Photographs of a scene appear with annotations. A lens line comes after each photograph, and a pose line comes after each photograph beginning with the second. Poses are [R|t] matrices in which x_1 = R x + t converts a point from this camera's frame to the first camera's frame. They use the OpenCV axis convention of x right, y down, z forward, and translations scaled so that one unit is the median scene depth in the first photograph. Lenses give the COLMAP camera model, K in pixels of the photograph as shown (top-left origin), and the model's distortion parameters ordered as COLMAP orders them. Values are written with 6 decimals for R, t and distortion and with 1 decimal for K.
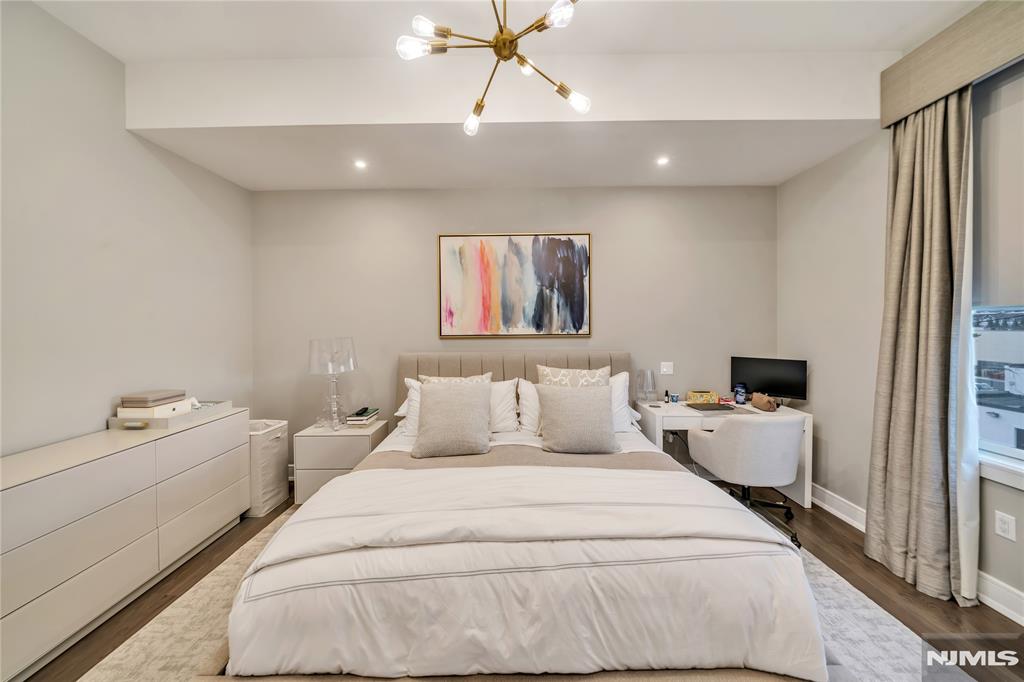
lens RADIAL K [[359.3, 0, 511.8], [0, 359.3, 326.9], [0, 0, 1]] dist [-0.002104, -0.000097]
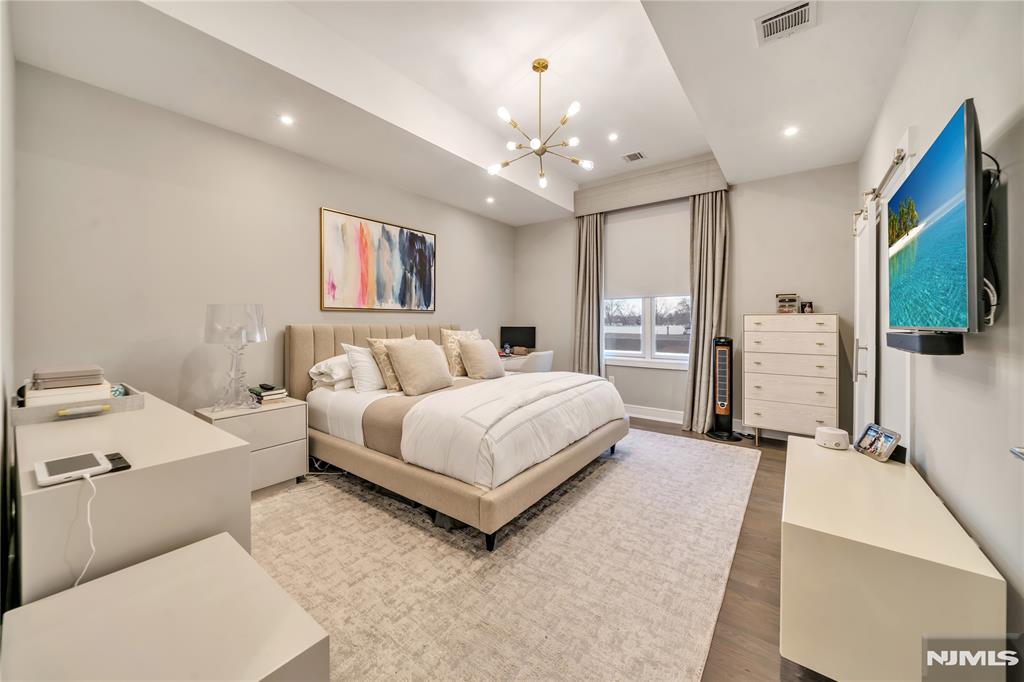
lens RADIAL K [[381.6, 0, 493.8], [0, 381.6, 320.3], [0, 0, 1]] dist [-0.000423, 0.000004]
pose [[0.614255, 0.009105, 0.789055, -0.752958], [0.003020, 0.999899, -0.013889, 0.076163], [-0.789101, 0.010914, 0.614166, -0.031768]]
